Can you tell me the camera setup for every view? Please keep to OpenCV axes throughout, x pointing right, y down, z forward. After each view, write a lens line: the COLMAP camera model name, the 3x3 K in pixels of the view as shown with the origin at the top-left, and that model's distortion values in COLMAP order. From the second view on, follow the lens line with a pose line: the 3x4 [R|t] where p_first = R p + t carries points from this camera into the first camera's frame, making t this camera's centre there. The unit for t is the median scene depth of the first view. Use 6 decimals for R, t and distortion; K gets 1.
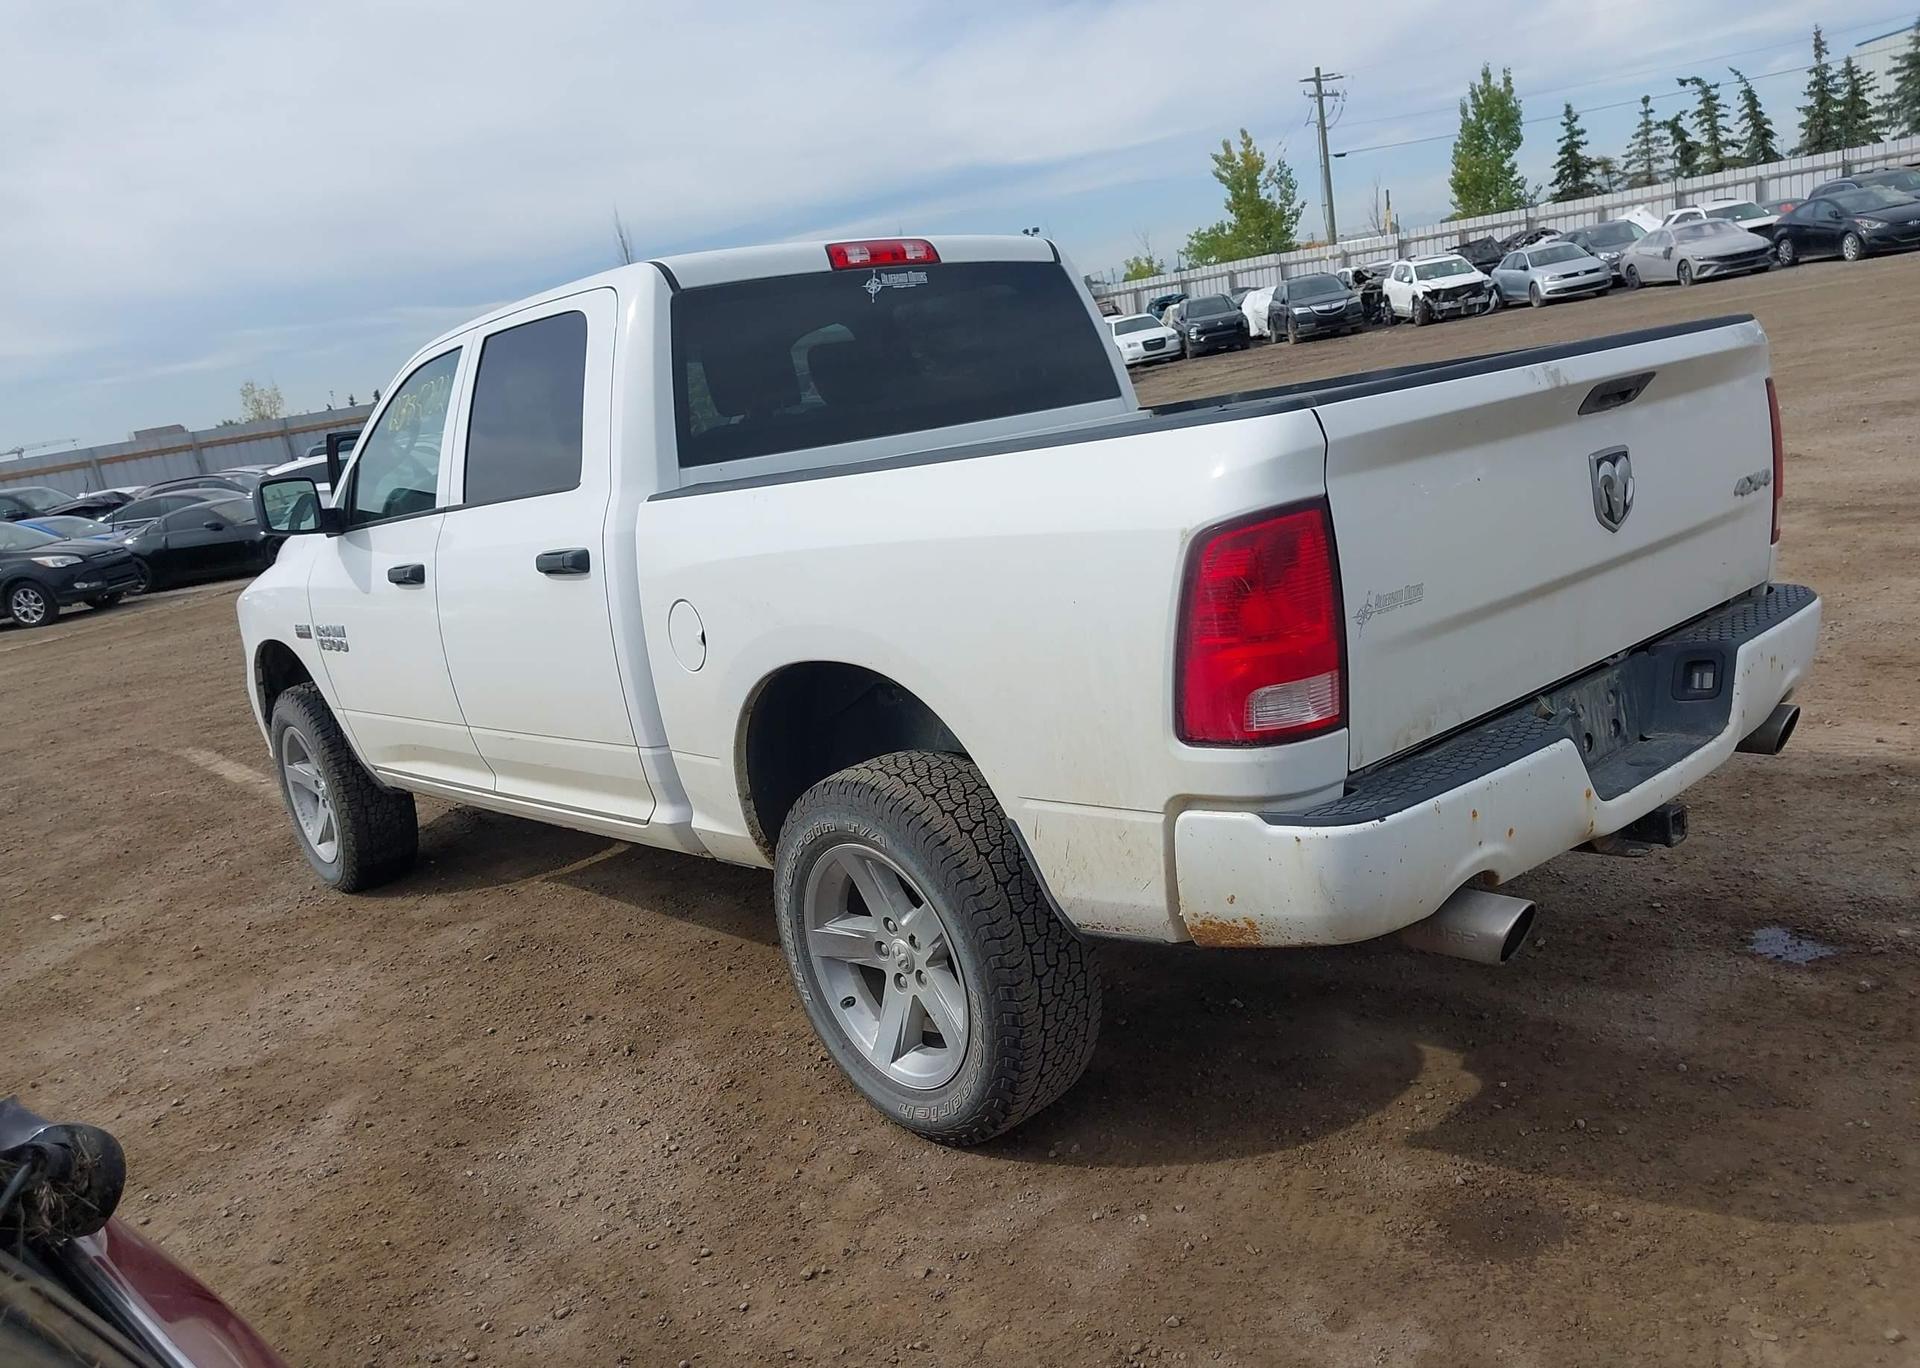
lens RADIAL K [[1508.1, 0, 960.0], [0, 1508.1, 684.0], [0, 0, 1]] dist [0.058897, -0.088584]
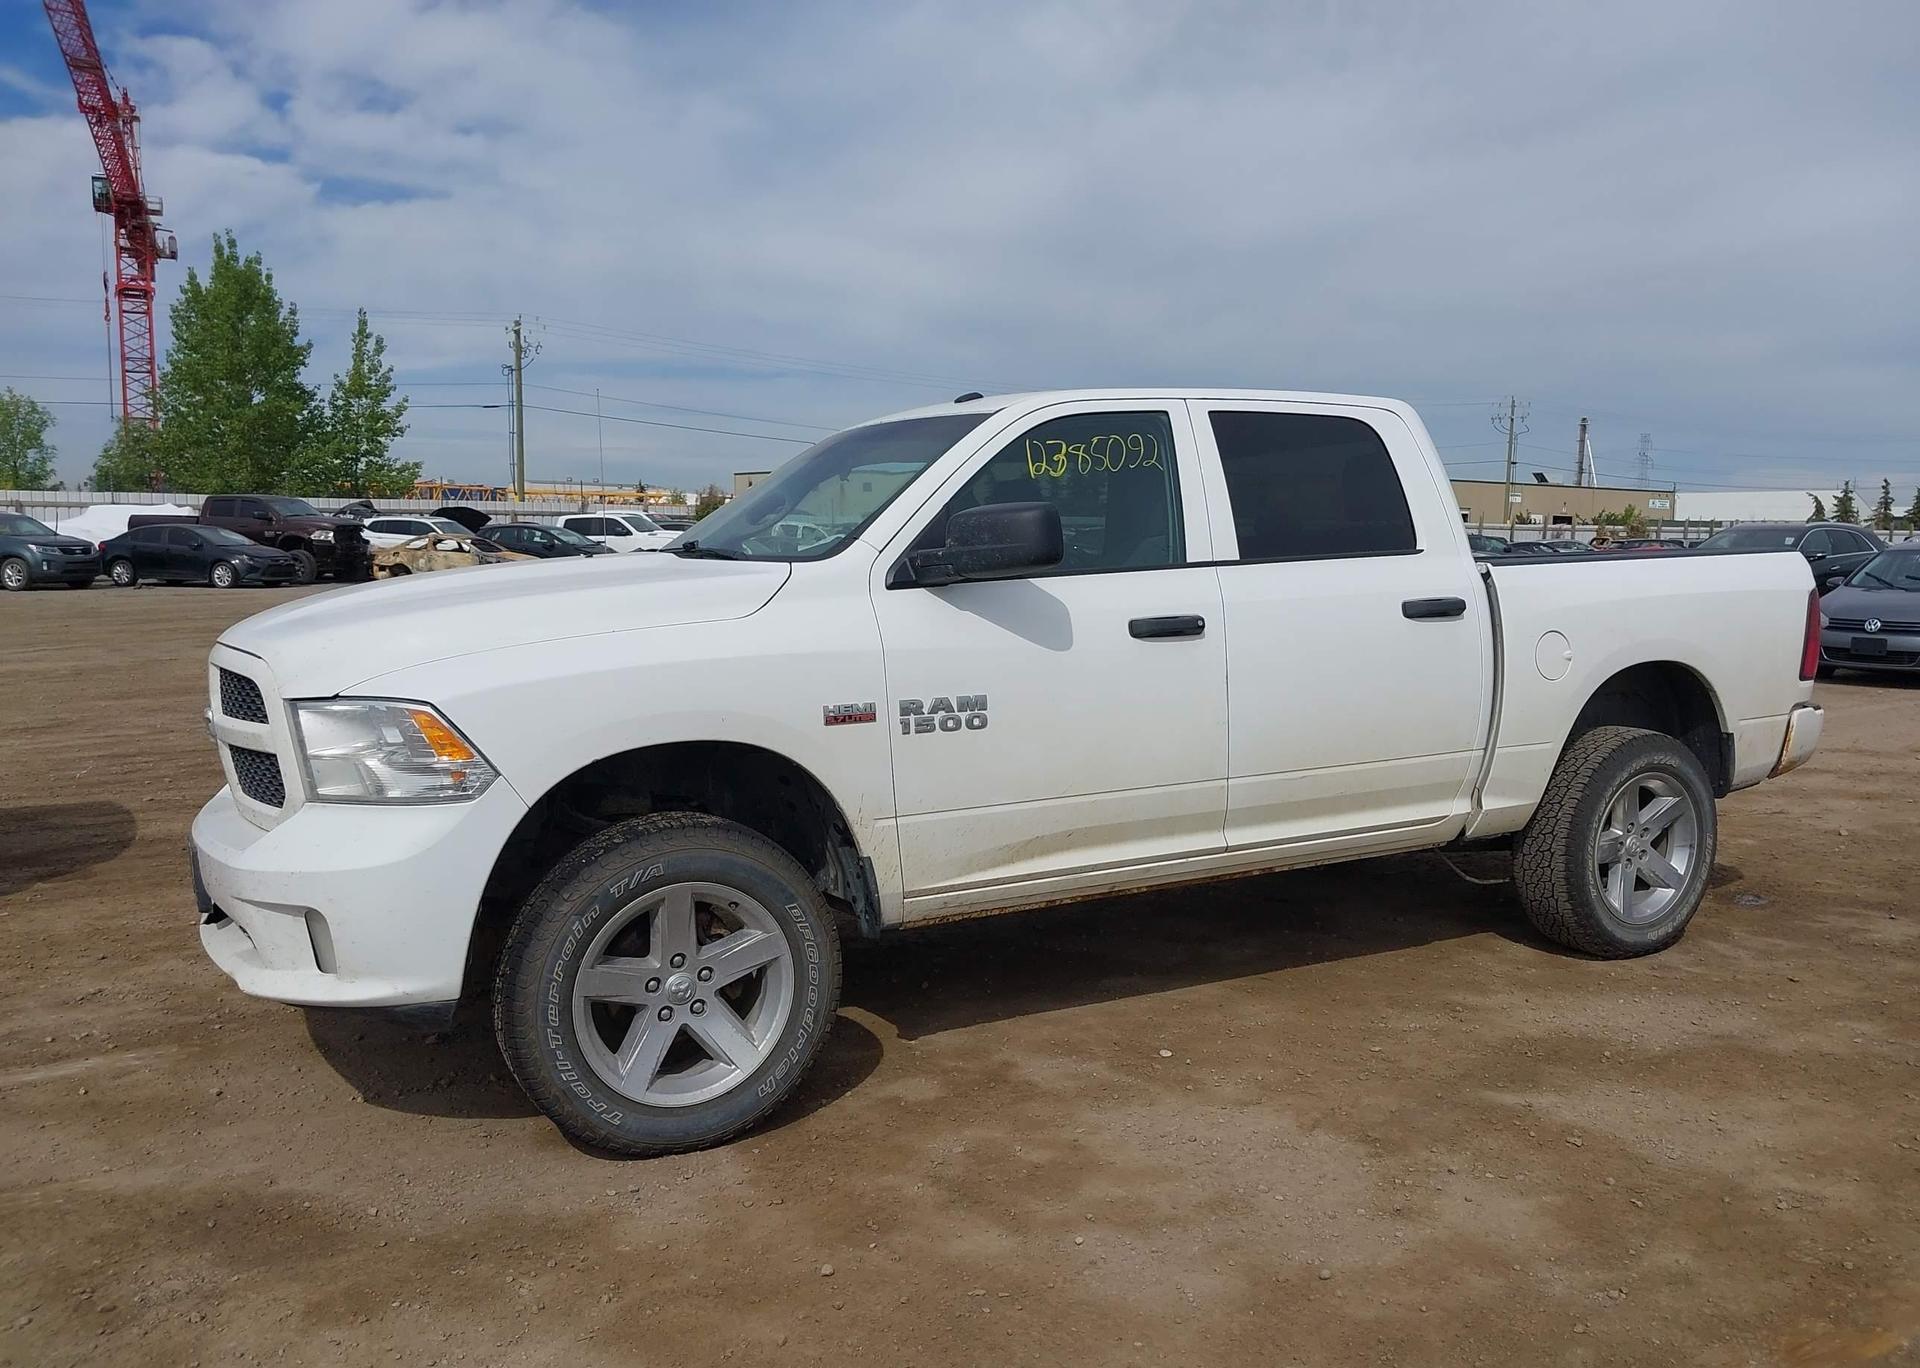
lens RADIAL K [[1508.1, 0, 960.0], [0, 1508.1, 684.0], [0, 0, 1]] dist [0.058897, -0.088584]
pose [[0.220734, 0.074811, 0.972461, -0.184169], [0.170483, 0.978745, -0.113992, 0.006870], [-0.960319, 0.190950, 0.203288, 0.132421]]
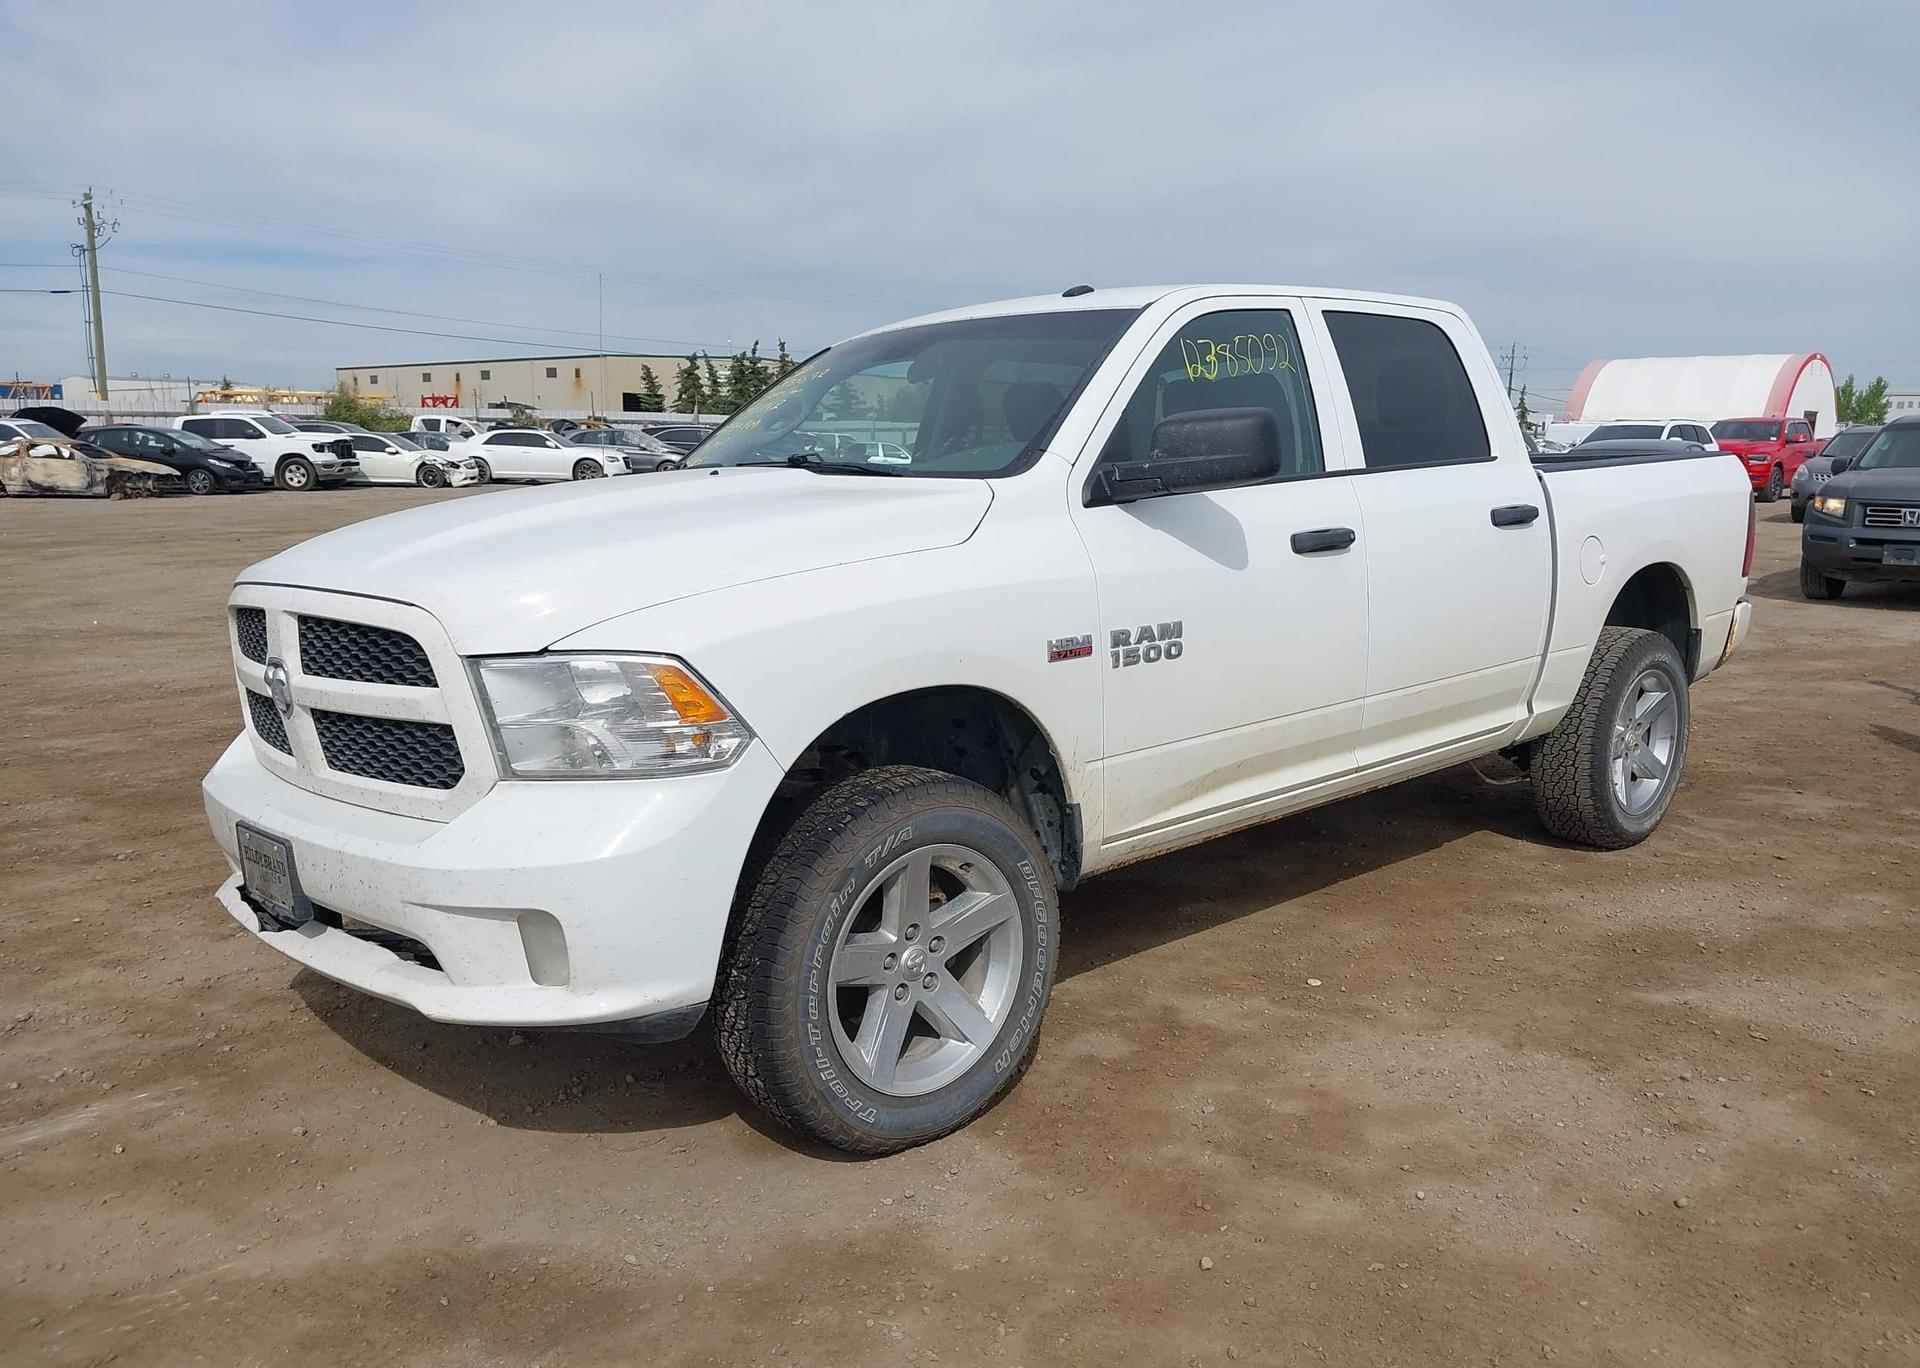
lens RADIAL K [[1508.1, 0, 960.0], [0, 1508.1, 684.0], [0, 0, 1]] dist [0.058897, -0.088584]
pose [[-0.013317, 0.007904, 0.999880, -0.177434], [0.219042, 0.975704, -0.004796, -0.004464], [-0.975624, 0.218952, -0.014725, 0.174847]]
